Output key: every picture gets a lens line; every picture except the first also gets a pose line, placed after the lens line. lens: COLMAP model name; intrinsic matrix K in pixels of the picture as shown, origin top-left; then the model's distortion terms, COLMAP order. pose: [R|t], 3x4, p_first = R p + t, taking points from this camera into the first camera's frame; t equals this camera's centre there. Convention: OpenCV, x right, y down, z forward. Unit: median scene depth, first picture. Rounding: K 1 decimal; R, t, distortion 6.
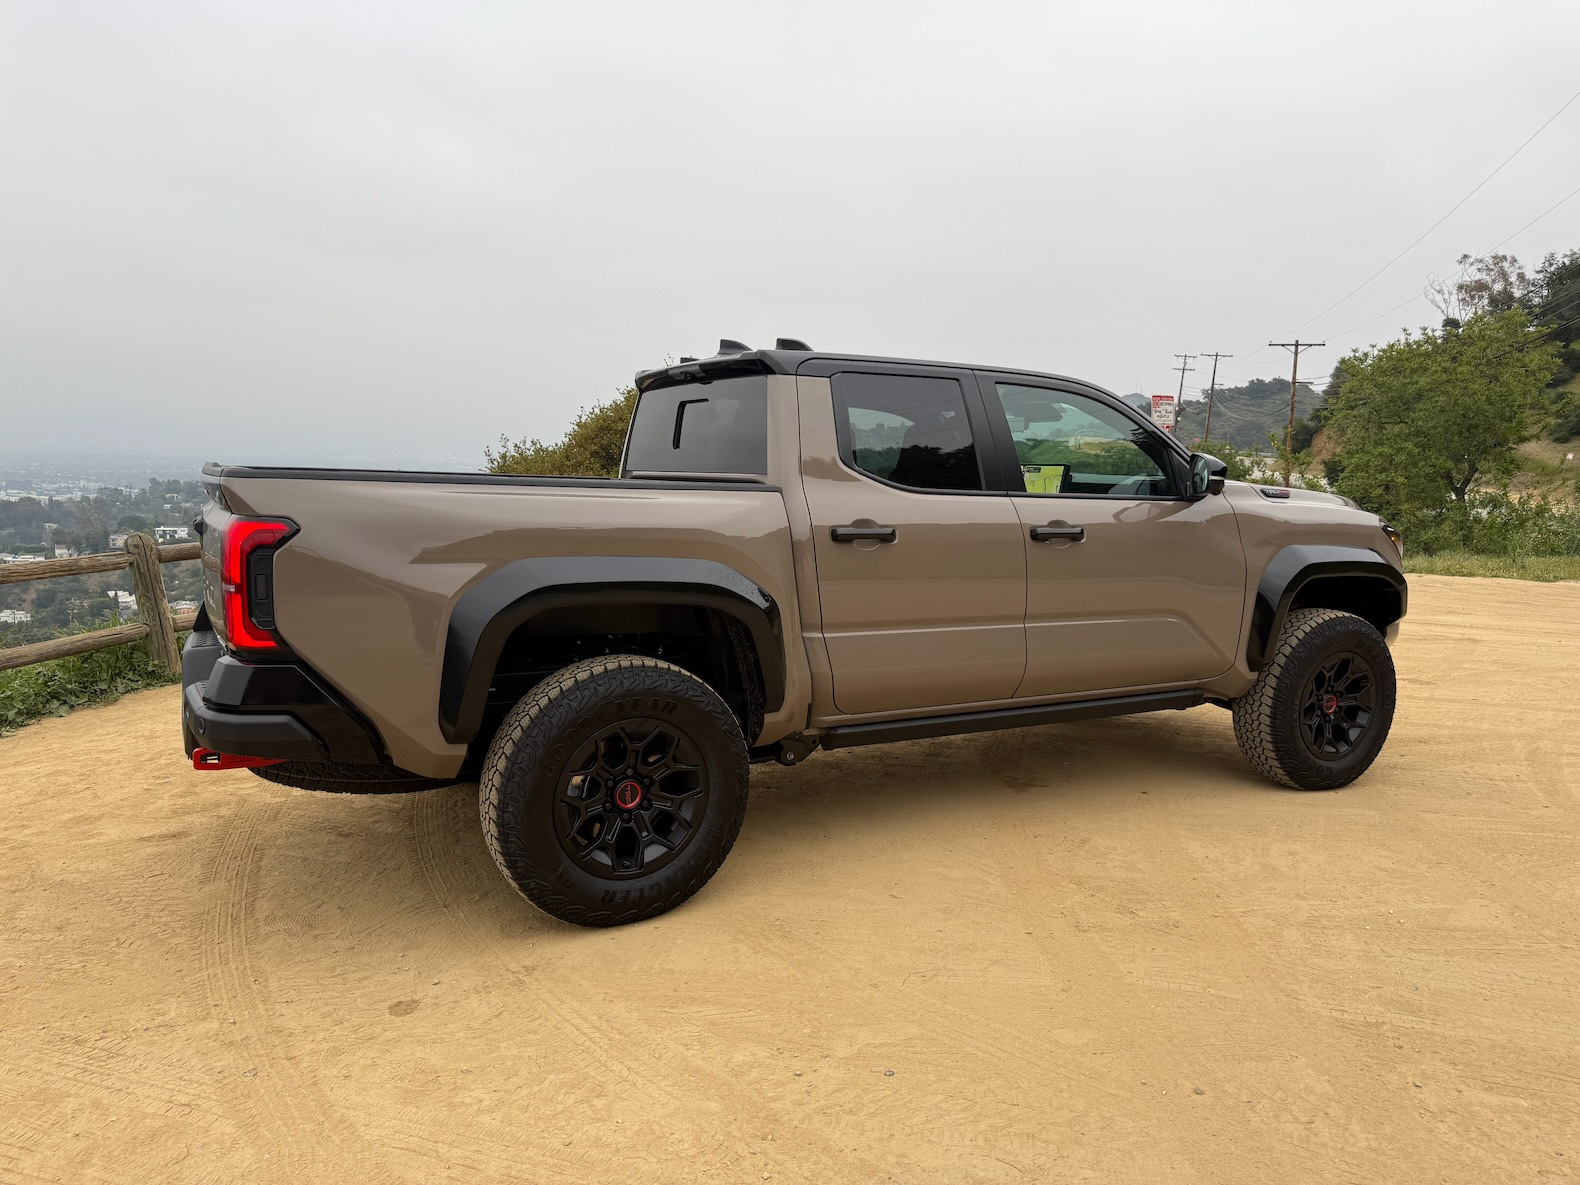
lens RADIAL K [[1126.1, 0, 794.2], [0, 1126.1, 581.7], [0, 0, 1]] dist [0.006771, -0.011961]
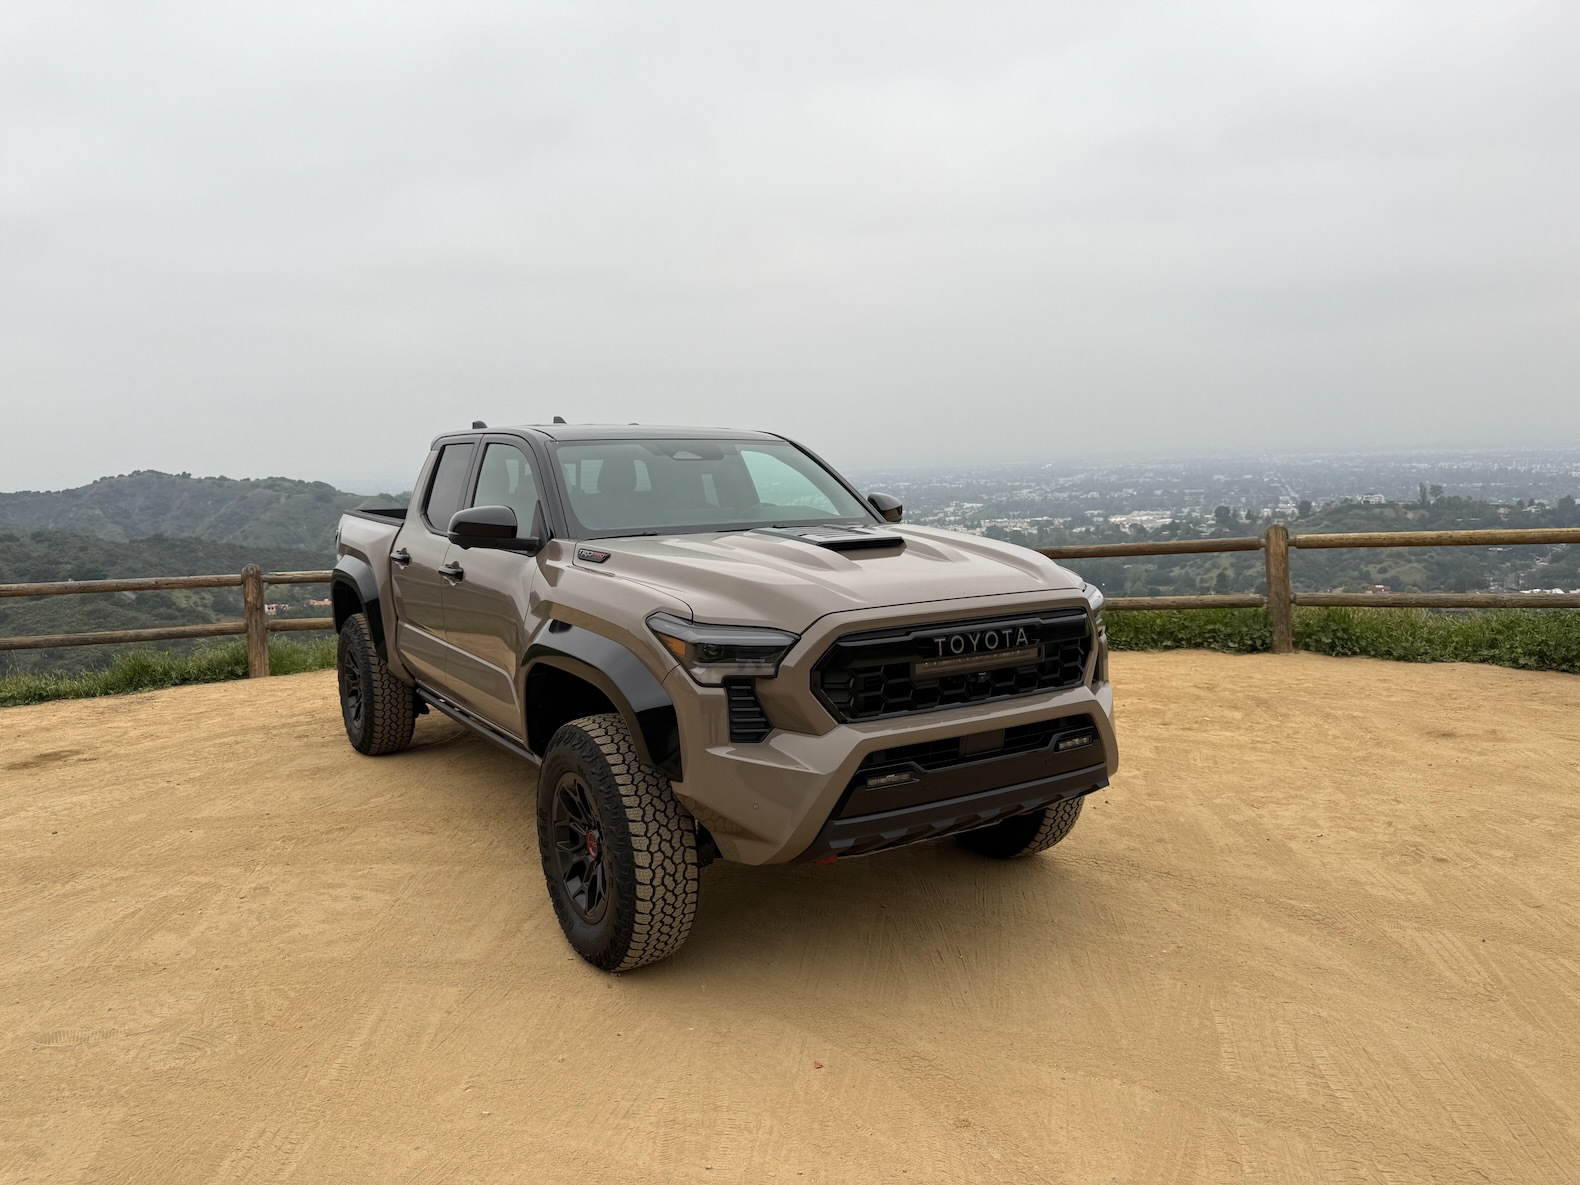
lens RADIAL K [[1126.5, 0, 785.3], [0, 1126.5, 591.2], [0, 0, 1]] dist [0.001061, -0.004482]
pose [[0.060472, 0.095053, -0.993634, 1.595468], [-0.080735, 0.992660, 0.090046, -0.176505], [0.994900, 0.074776, 0.067702, 1.417725]]
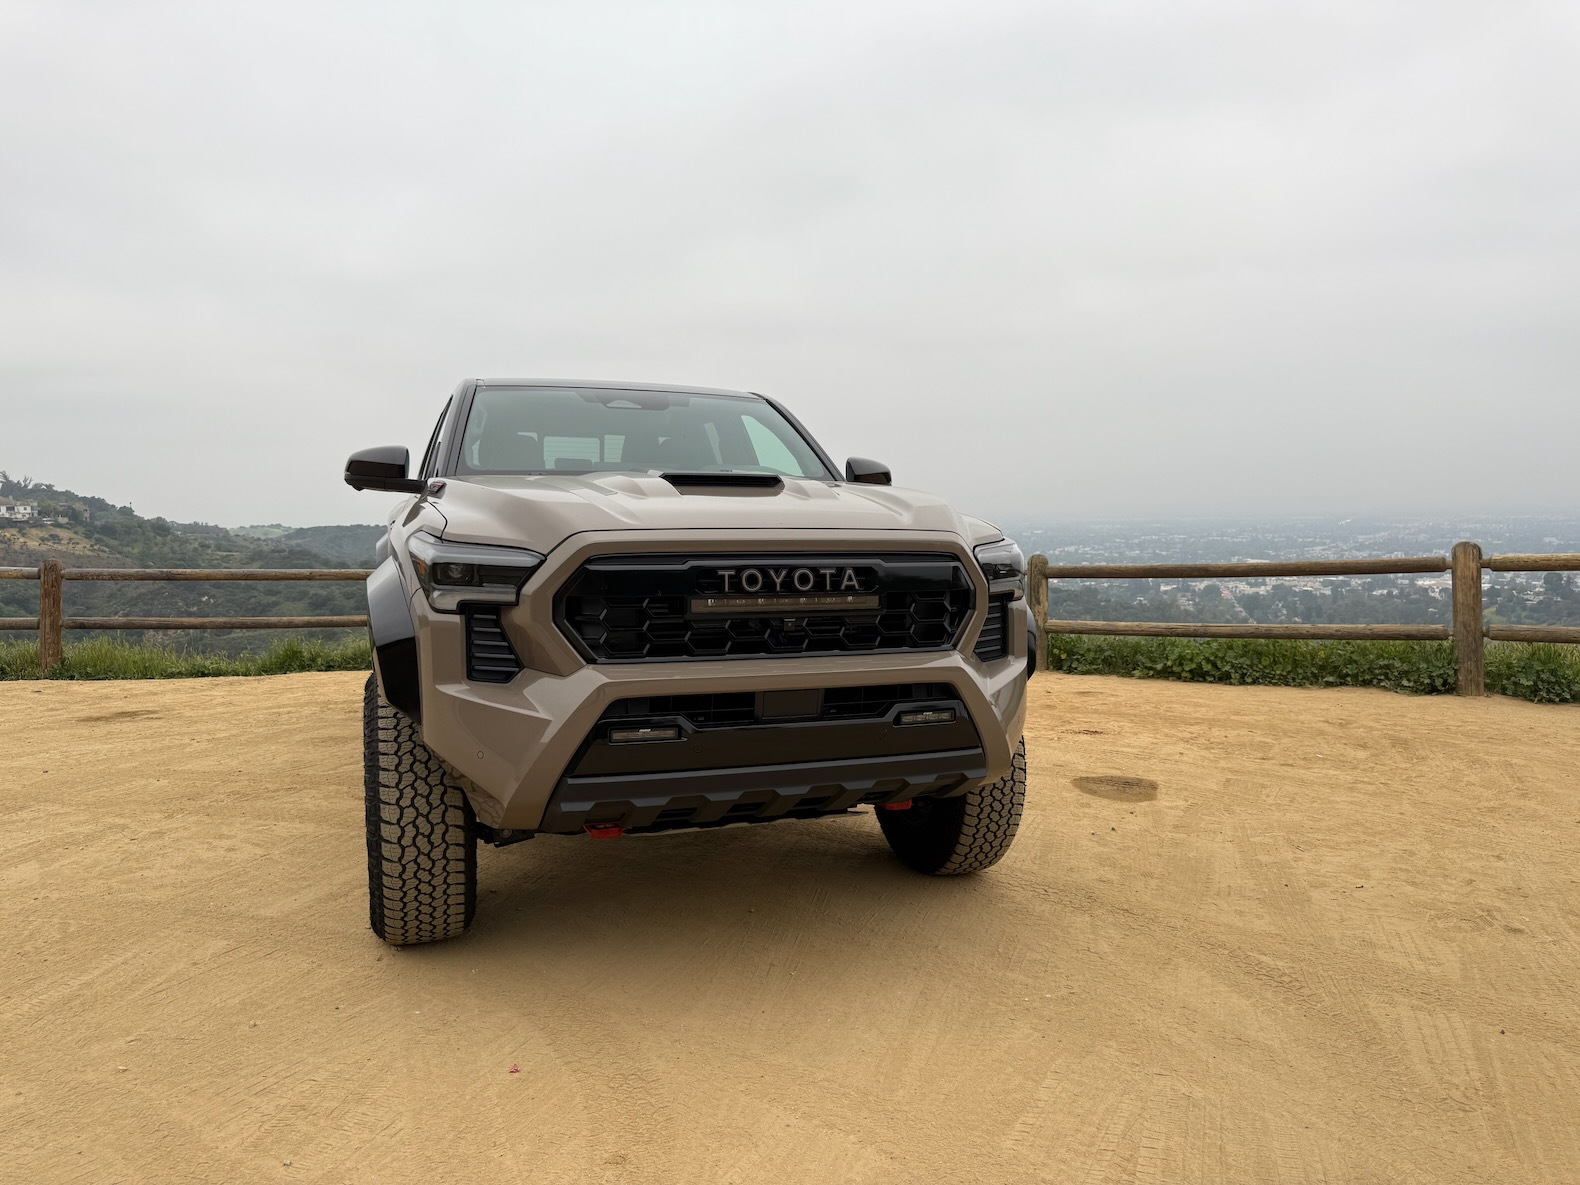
lens RADIAL K [[1126.1, 0, 794.2], [0, 1126.1, 581.7], [0, 0, 1]] dist [0.006771, -0.011961]
pose [[-0.164793, 0.041967, -0.985435, 1.442959], [-0.104088, 0.992776, 0.059686, -0.111001], [0.980821, 0.112408, -0.159234, 1.762792]]
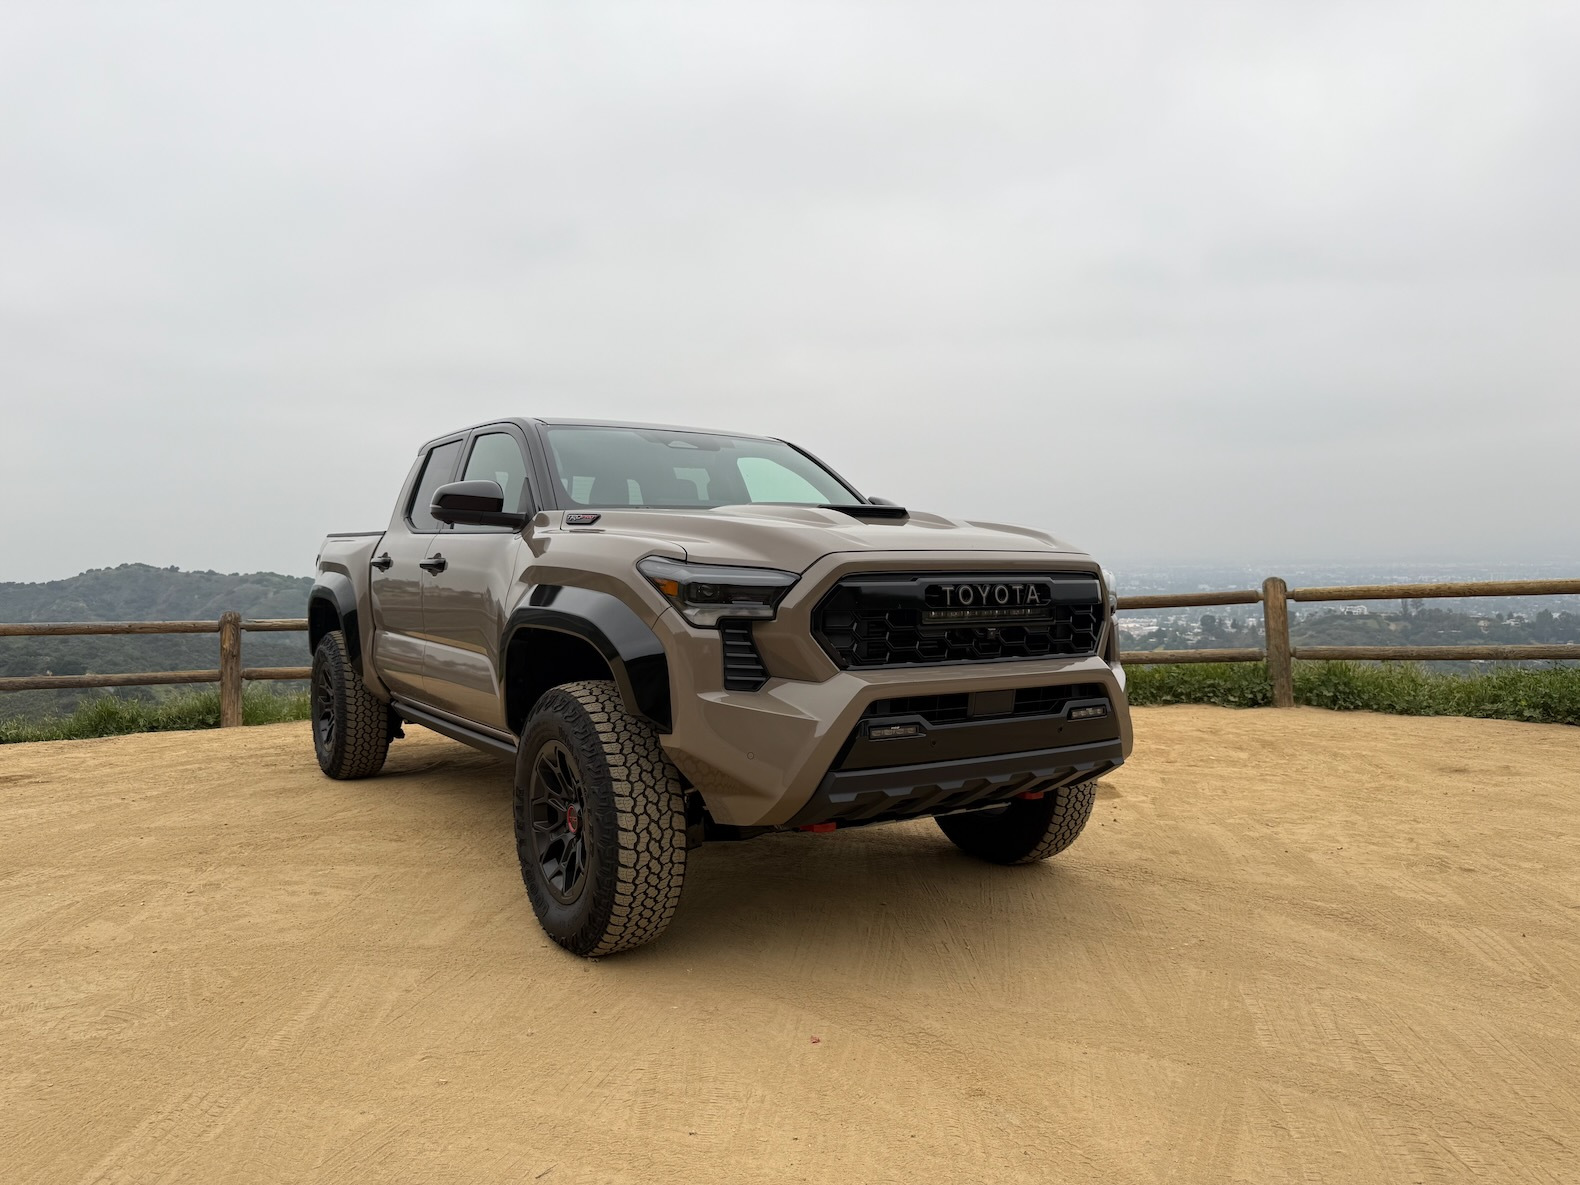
lens RADIAL K [[1126.2, 0, 797.6], [0, 1126.2, 592.3], [0, 0, 1]] dist [-0.000829, -0.003016]
pose [[0.079549, 0.005401, -0.996816, 1.552043], [-0.095292, 0.995447, -0.002211, -0.053120], [0.992266, 0.095164, 0.079702, 1.424301]]
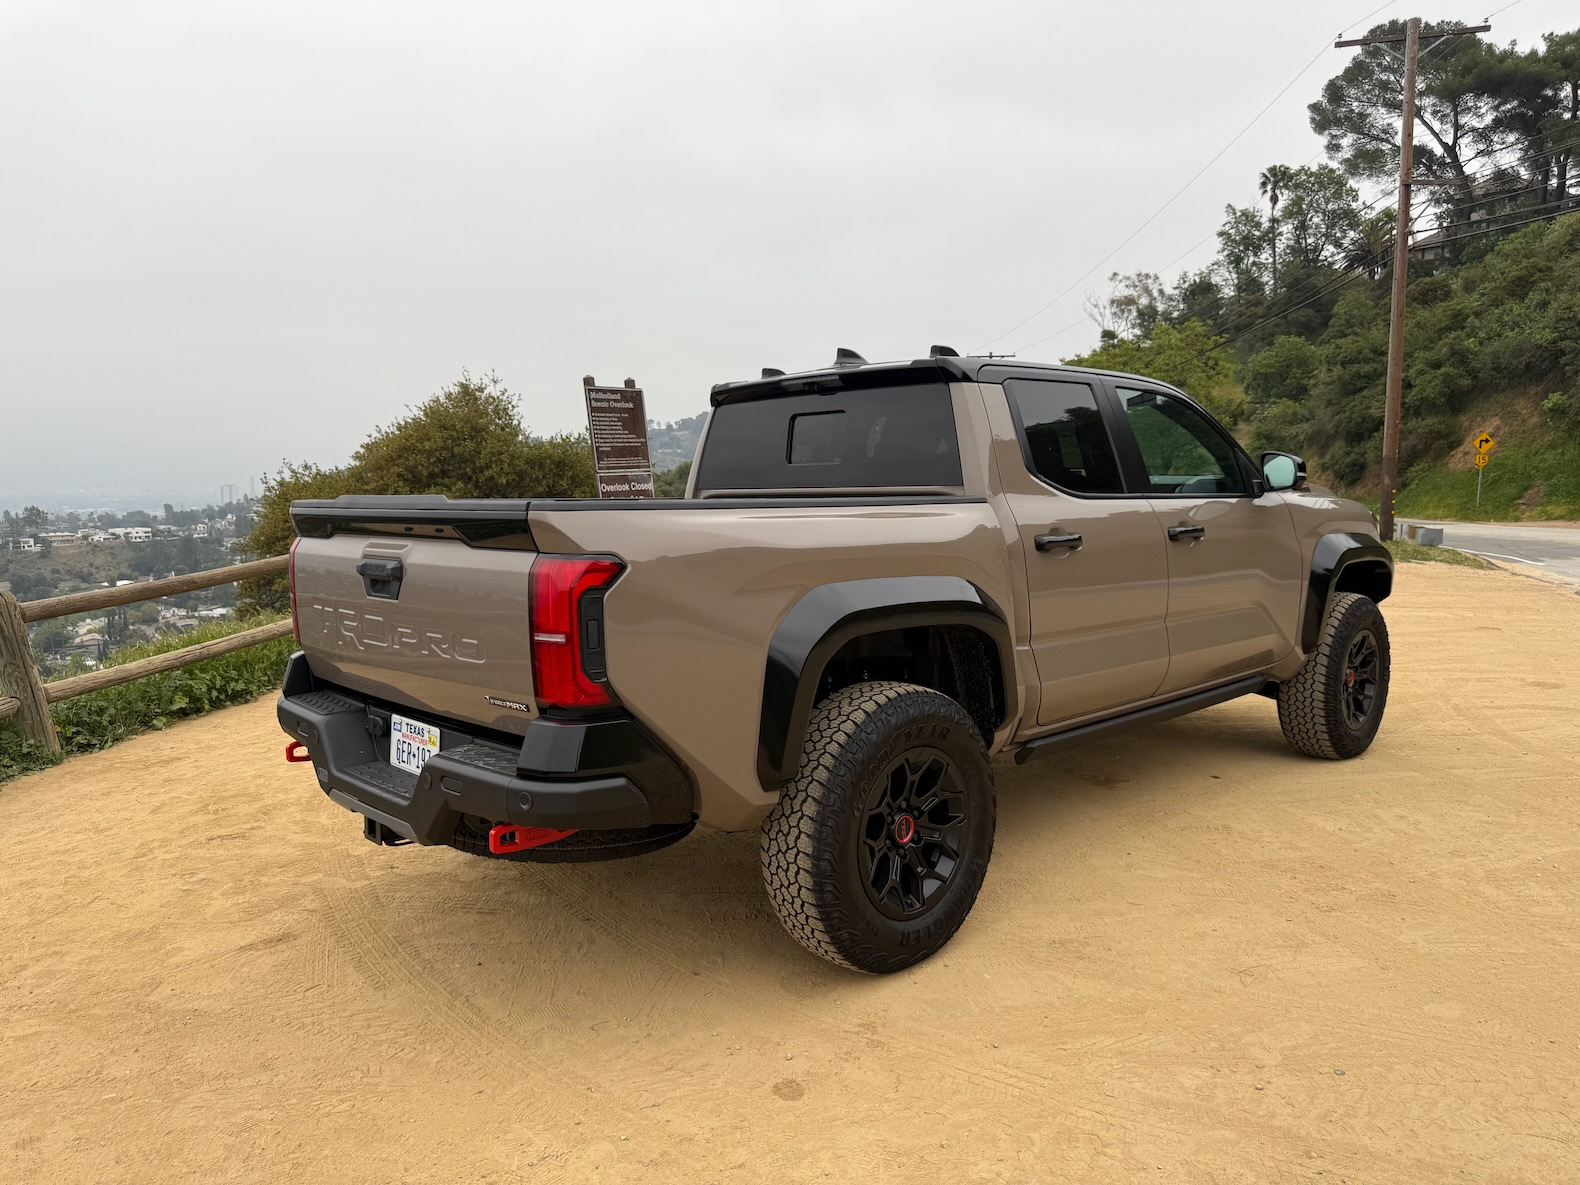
lens RADIAL K [[1130.0, 0, 782.6], [0, 1130.0, 597.1], [0, 0, 1]] dist [0.003178, -0.008765]
pose [[0.968604, -0.060560, 0.241119, -0.420090], [0.060359, 0.998143, 0.008225, -0.017178], [-0.241169, 0.006587, 0.970461, 0.095043]]
